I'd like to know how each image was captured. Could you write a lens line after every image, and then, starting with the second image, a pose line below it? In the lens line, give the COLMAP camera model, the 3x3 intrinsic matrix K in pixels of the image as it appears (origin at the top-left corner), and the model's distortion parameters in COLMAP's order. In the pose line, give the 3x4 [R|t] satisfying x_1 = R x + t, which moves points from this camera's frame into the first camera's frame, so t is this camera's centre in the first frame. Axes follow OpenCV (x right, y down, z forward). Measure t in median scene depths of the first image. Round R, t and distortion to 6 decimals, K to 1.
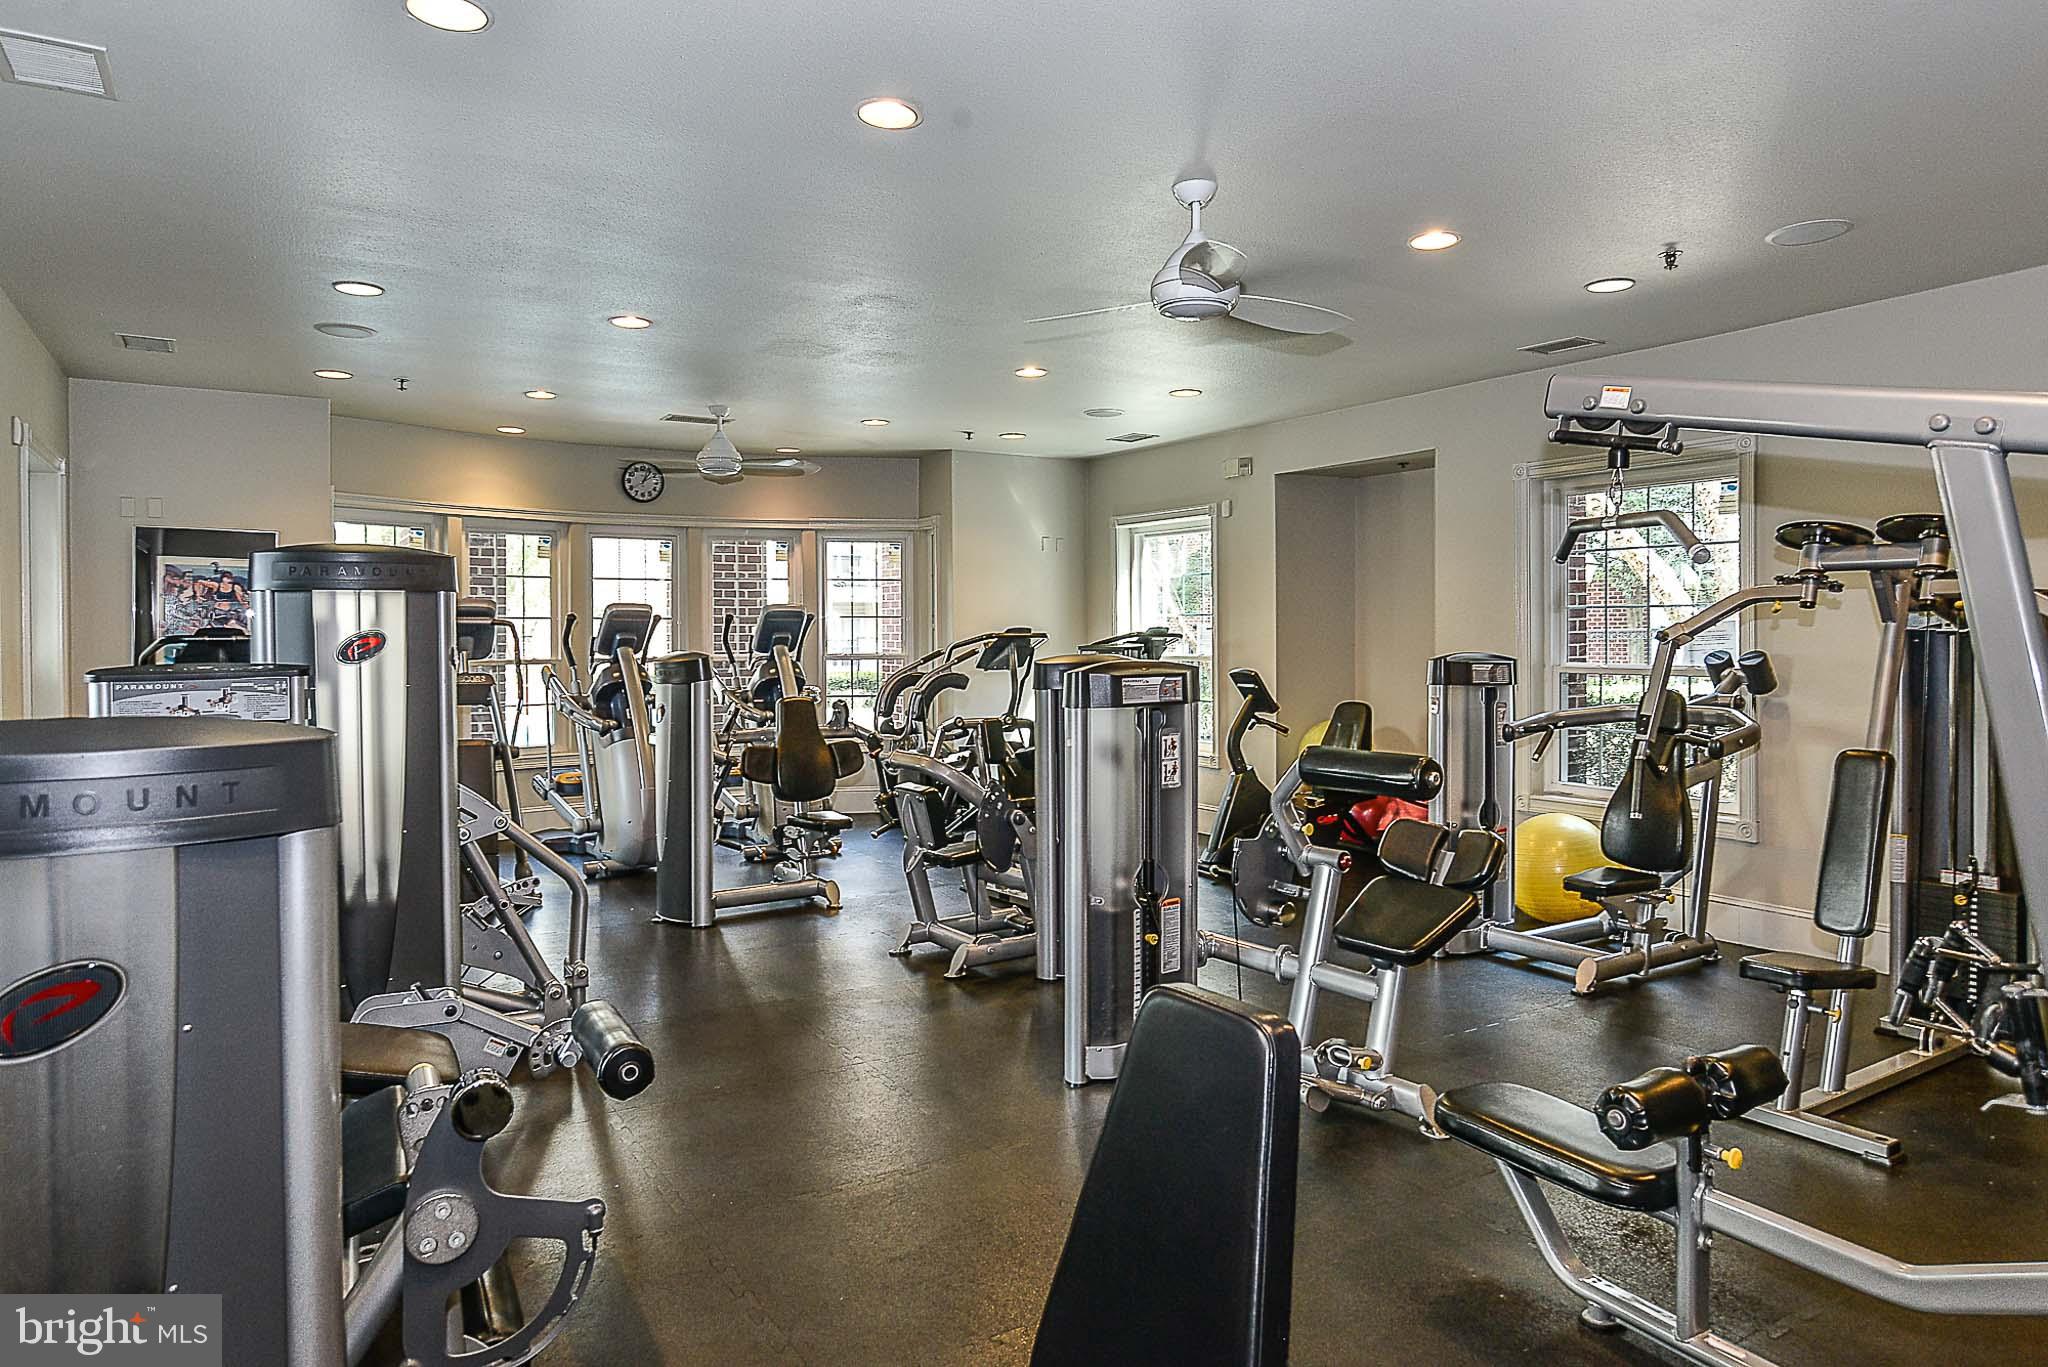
lens RADIAL K [[1218.7, 0, 1024.0], [0, 1218.7, 683.5], [0, 0, 1]] dist [0.000203, 0.000192]
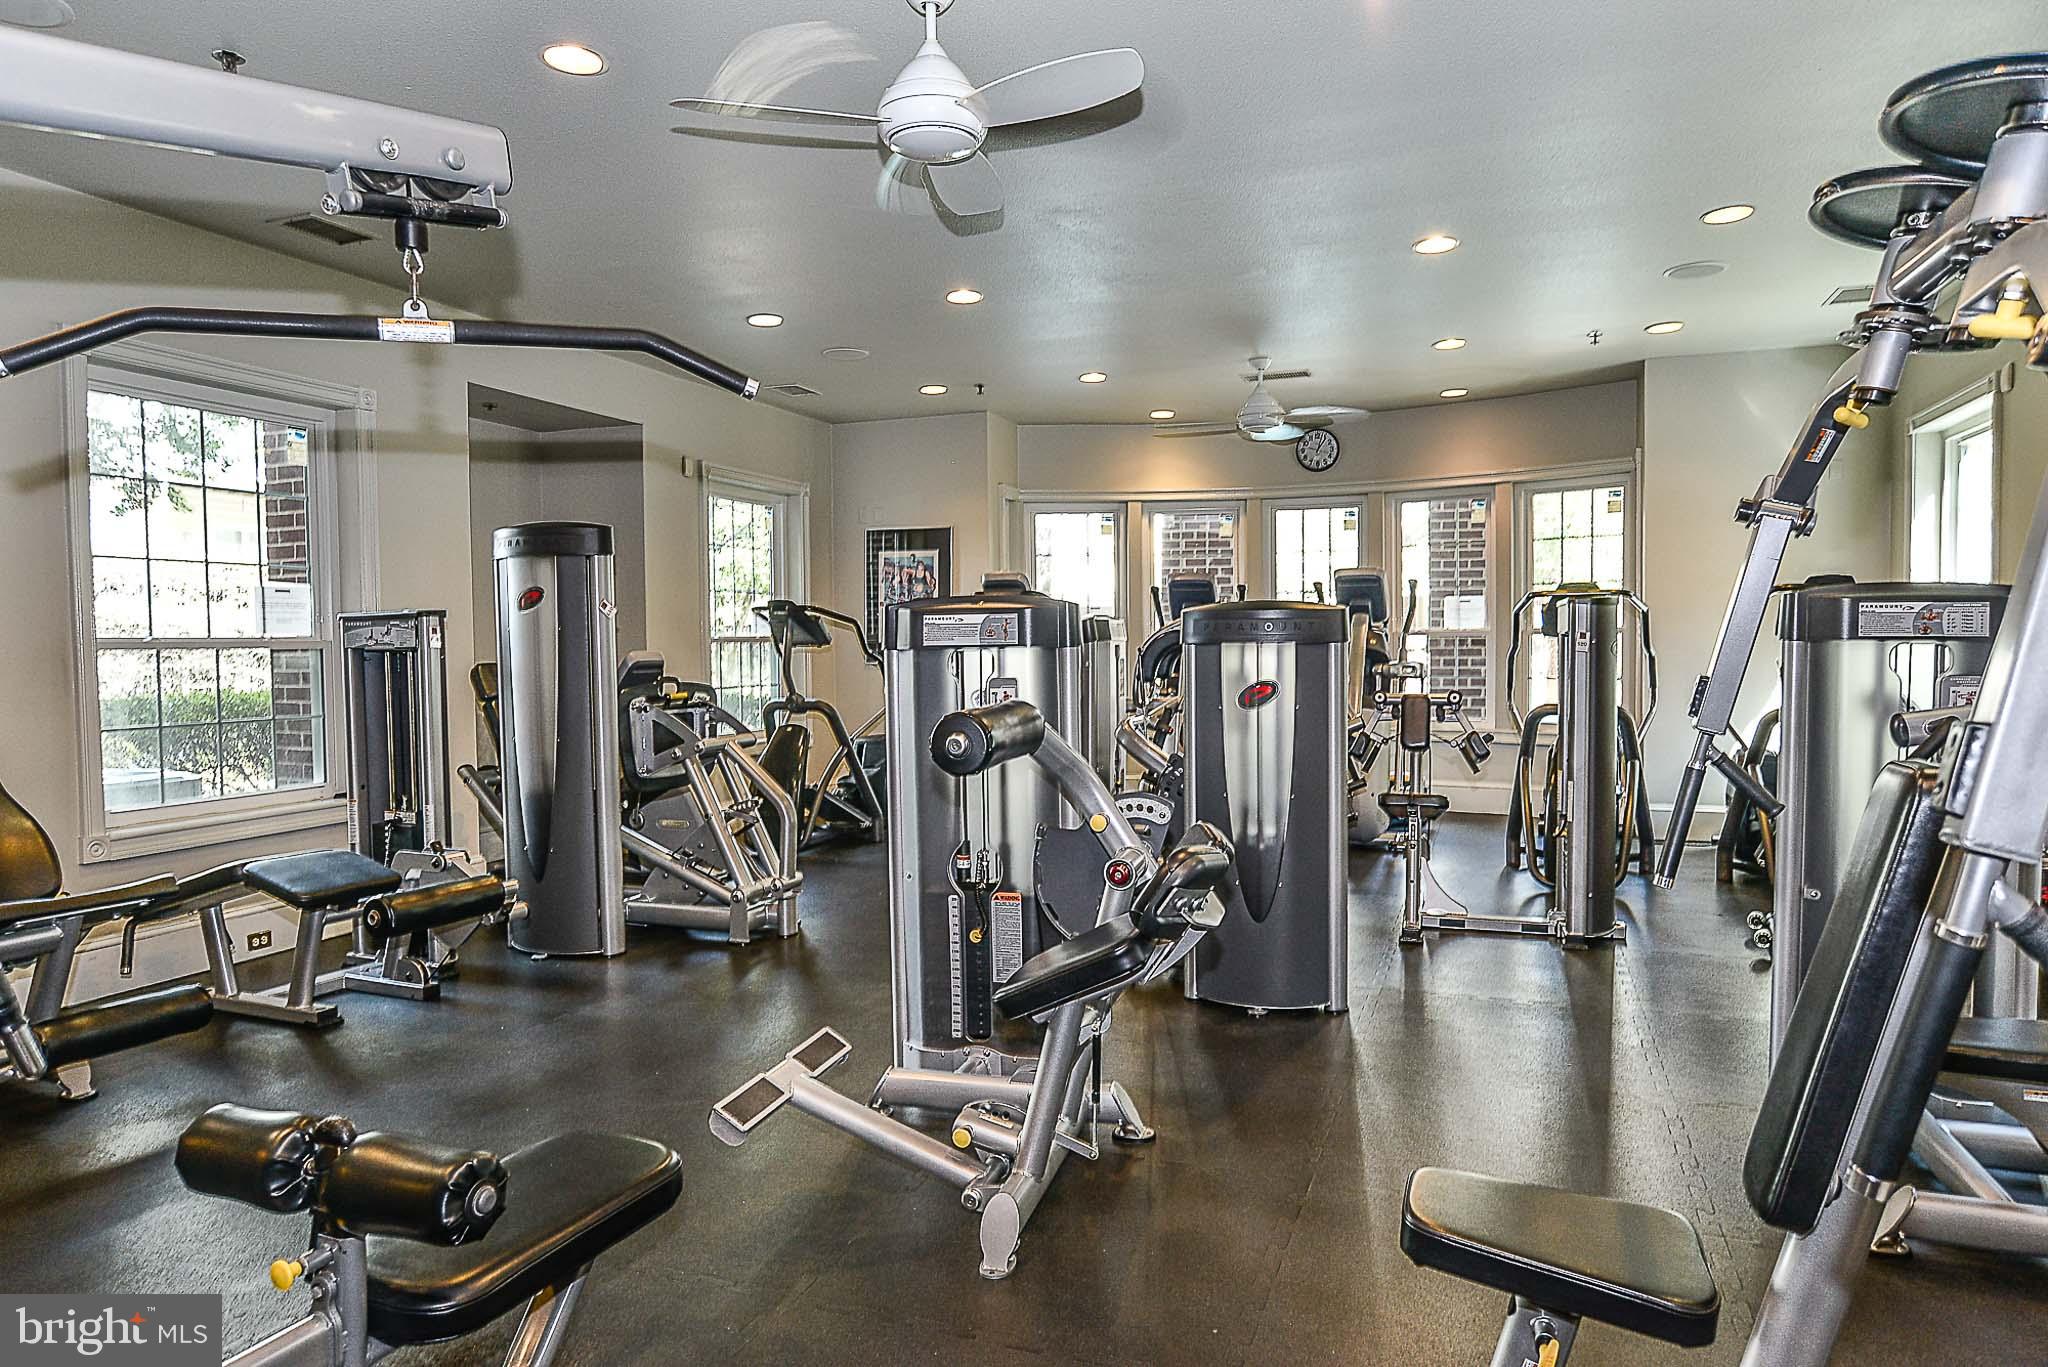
lens RADIAL K [[1256.9, 0, 1024.0], [0, 1256.9, 683.5], [0, 0, 1]] dist [-0.000480, -0.000016]
pose [[0.625776, 0.025132, -0.779598, 0.390238], [-0.025263, 0.999609, 0.011947, 0.014899], [0.779594, 0.012218, 0.626166, 0.254757]]
